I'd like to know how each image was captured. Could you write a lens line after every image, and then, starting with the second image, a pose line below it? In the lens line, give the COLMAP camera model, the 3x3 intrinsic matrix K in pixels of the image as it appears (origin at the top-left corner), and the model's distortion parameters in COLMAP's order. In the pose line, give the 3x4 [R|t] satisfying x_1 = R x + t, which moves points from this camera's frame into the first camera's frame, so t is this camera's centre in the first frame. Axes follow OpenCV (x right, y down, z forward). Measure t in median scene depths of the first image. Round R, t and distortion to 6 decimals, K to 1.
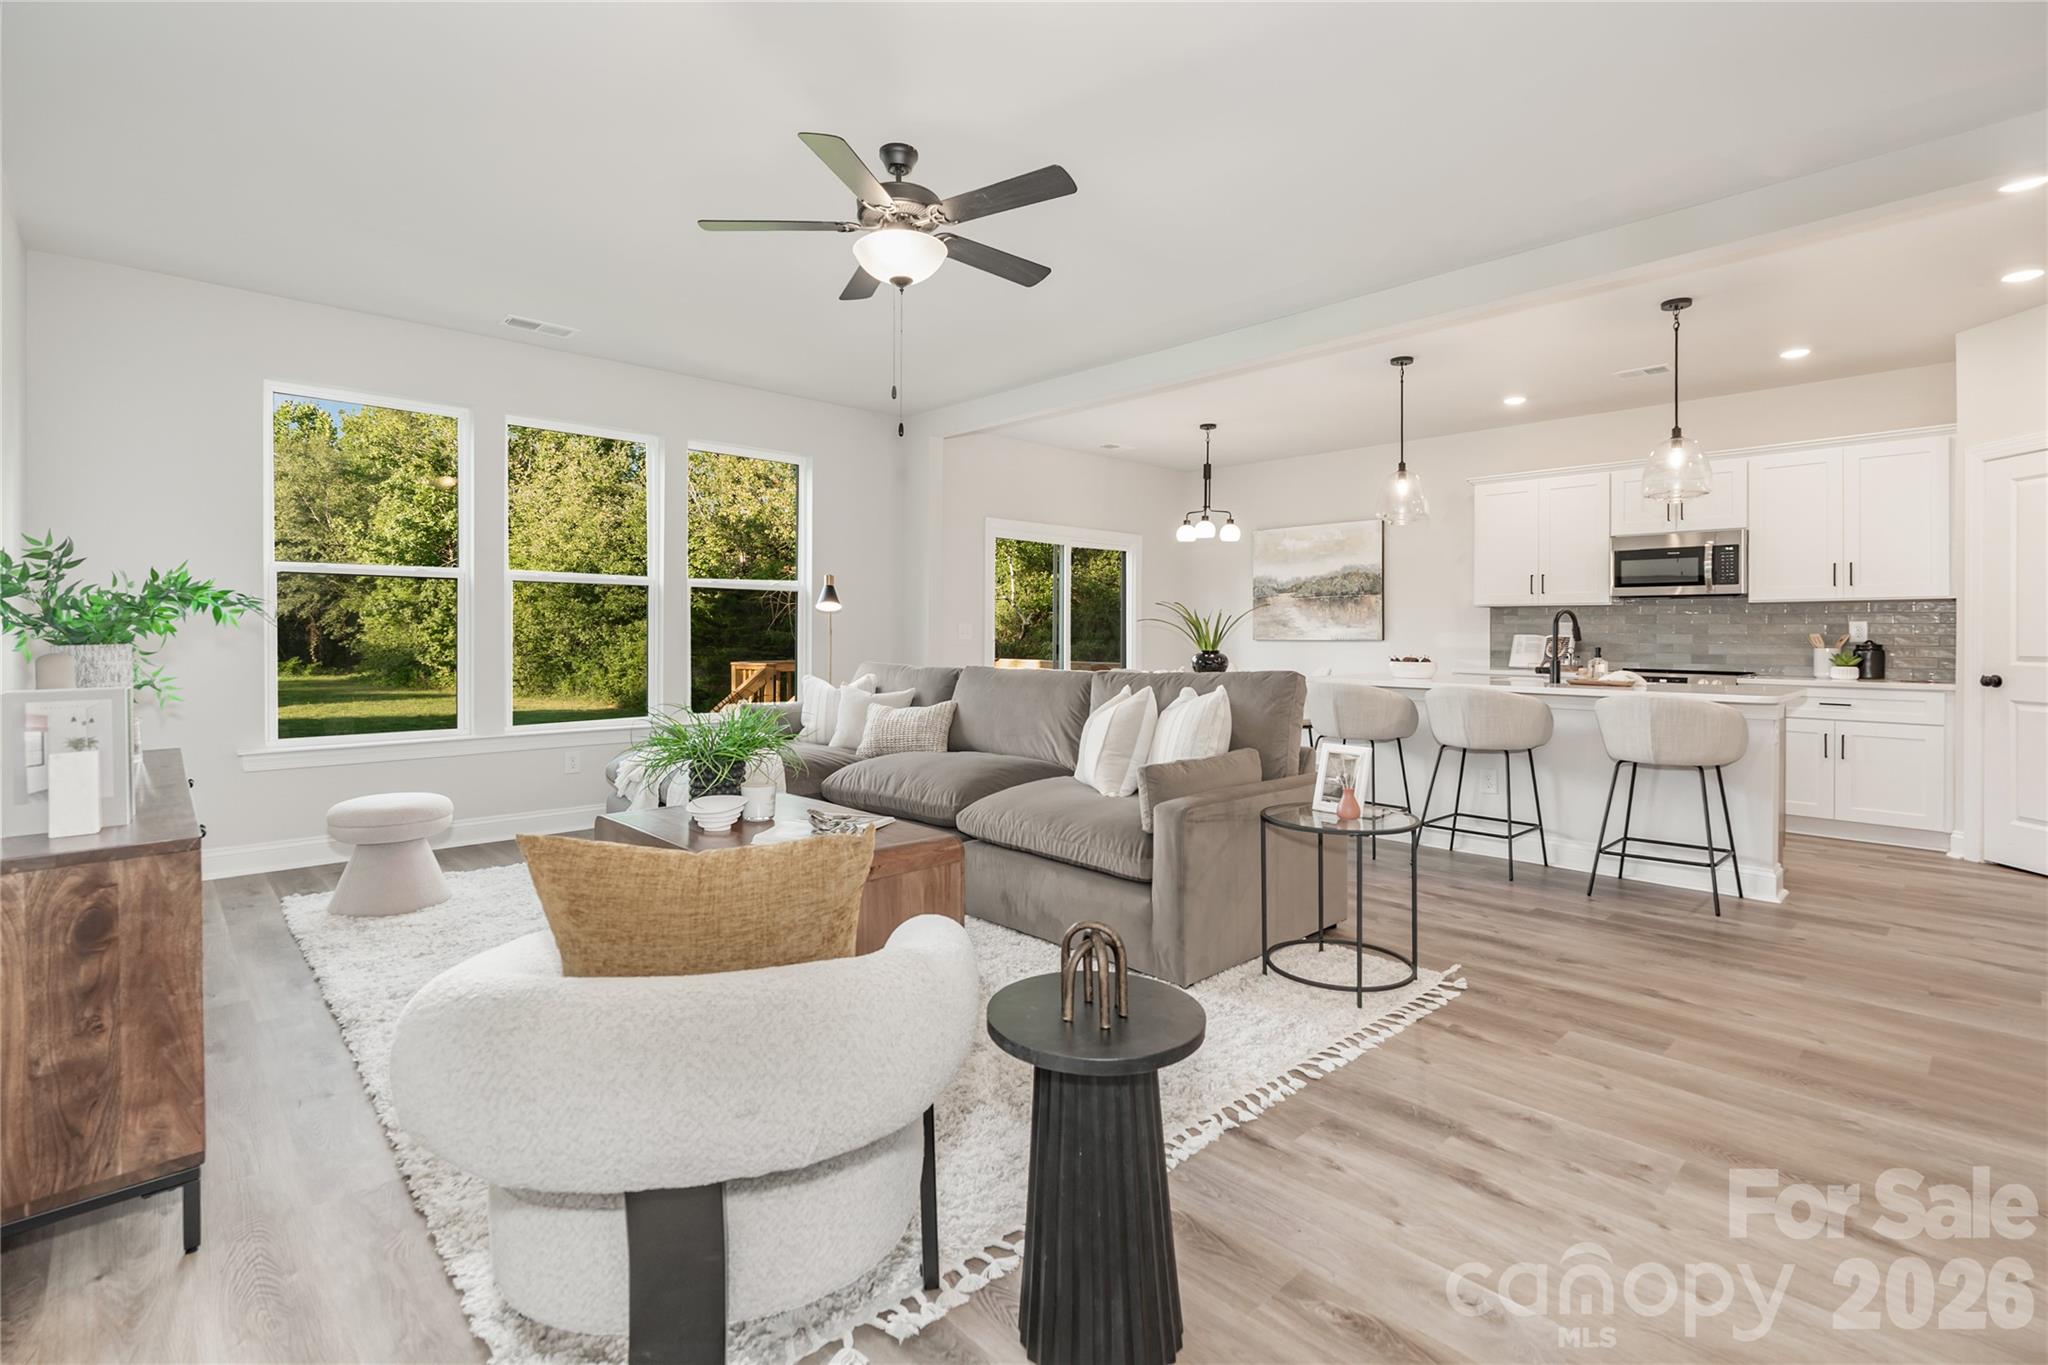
lens RADIAL K [[947.3, 0, 1064.8], [0, 947.3, 634.1], [0, 0, 1]] dist [-0.006449, 0.002223]
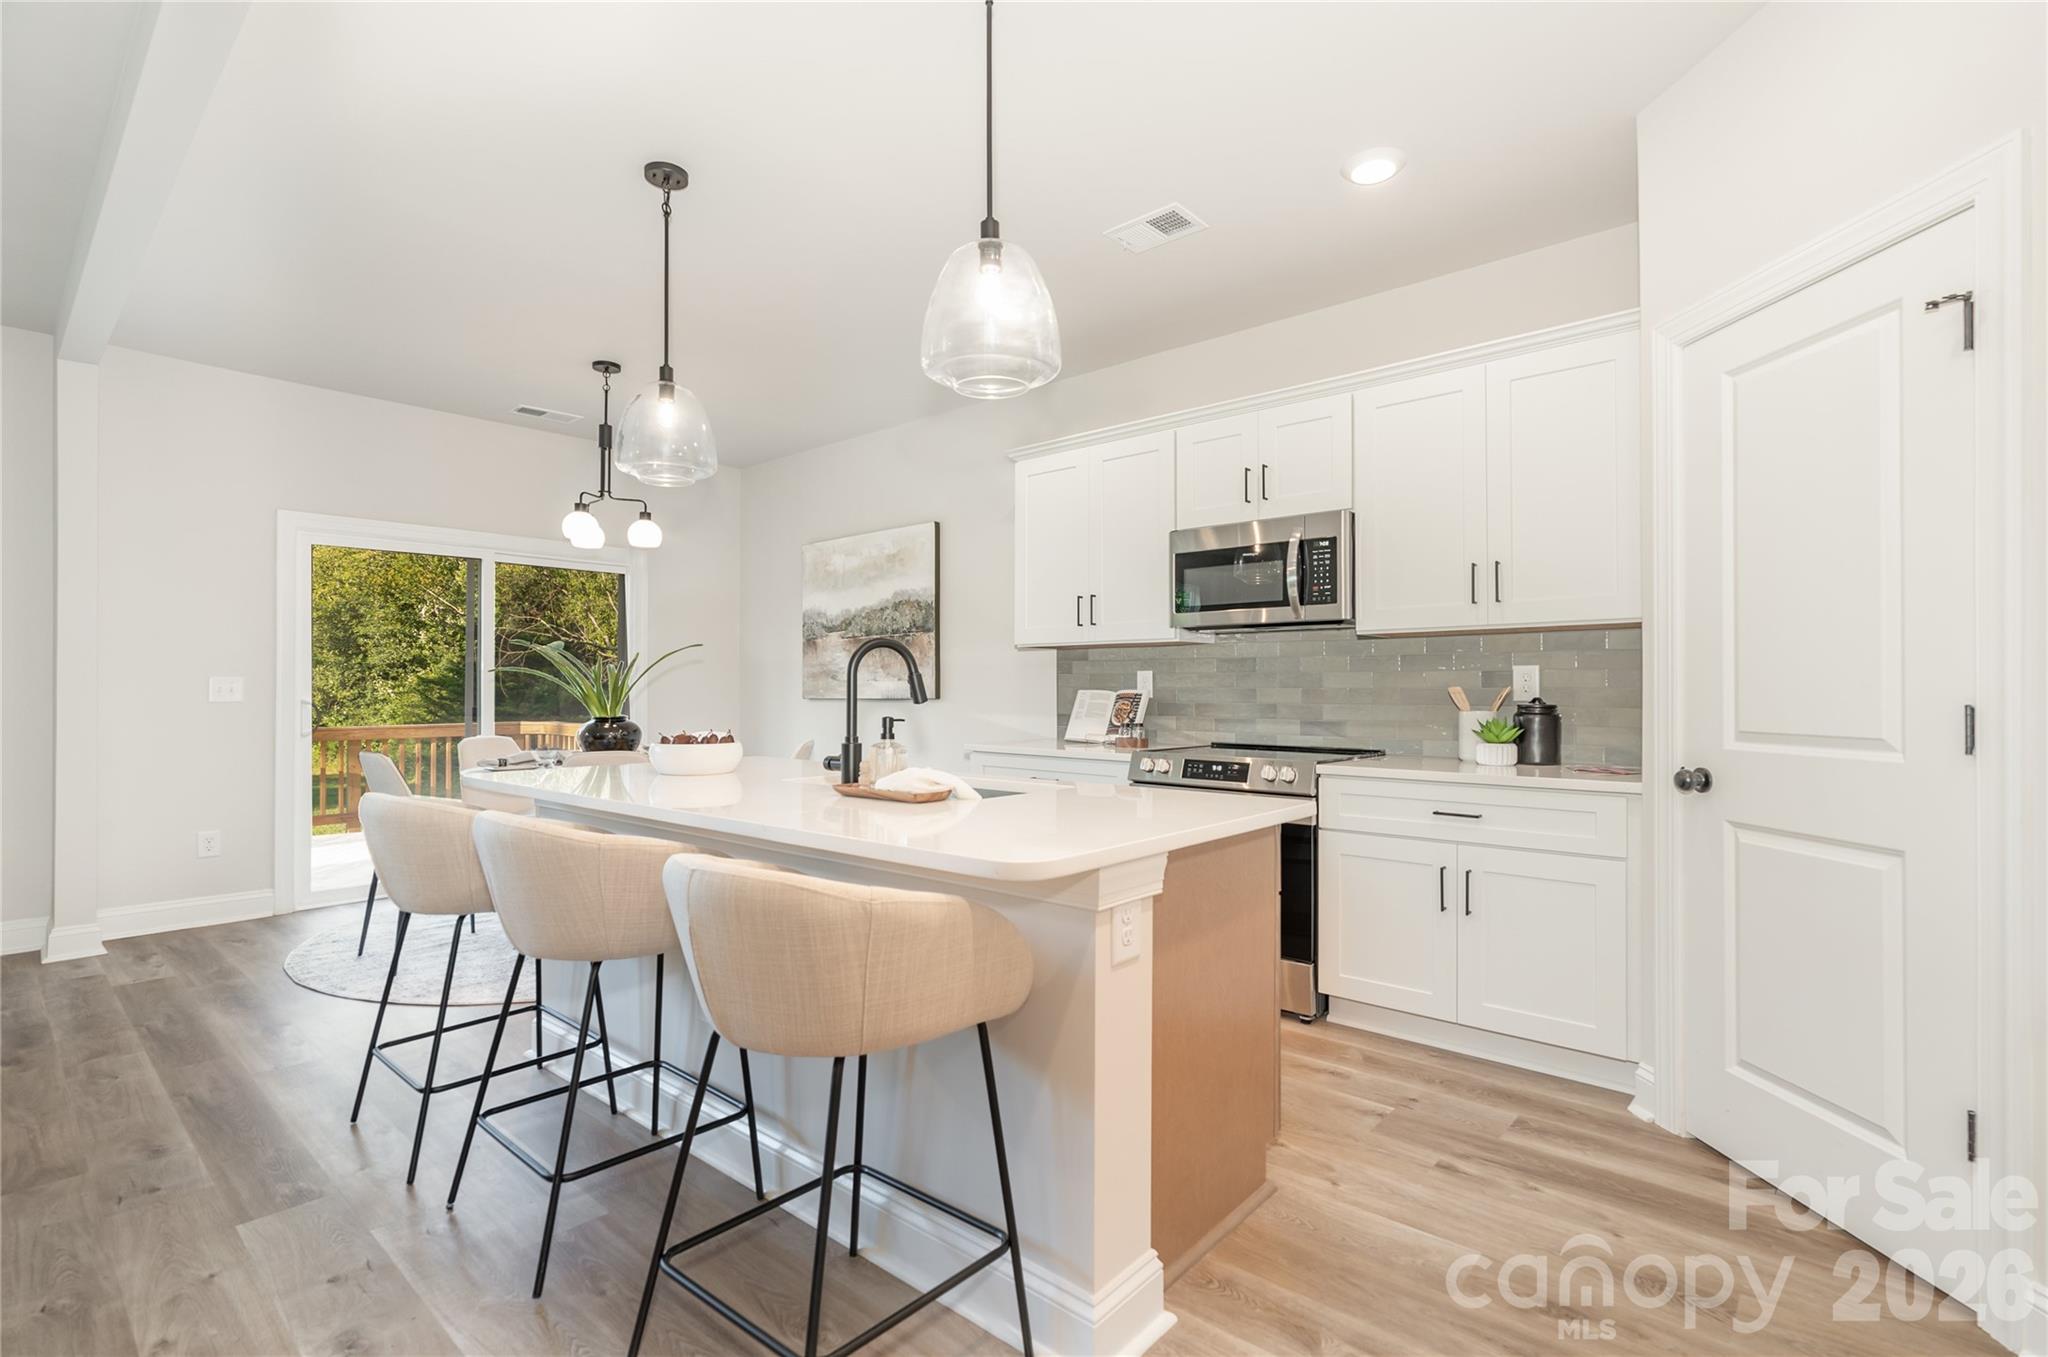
lens RADIAL K [[947.3, 0, 1025.6], [0, 947.3, 685.9], [0, 0, 1]] dist [-0.006449, 0.002223]
pose [[0.997960, -0.005630, 0.063599, 0.467470], [0.005792, 0.999980, -0.002365, -0.000778], [-0.063585, 0.002728, 0.997973, 0.409199]]
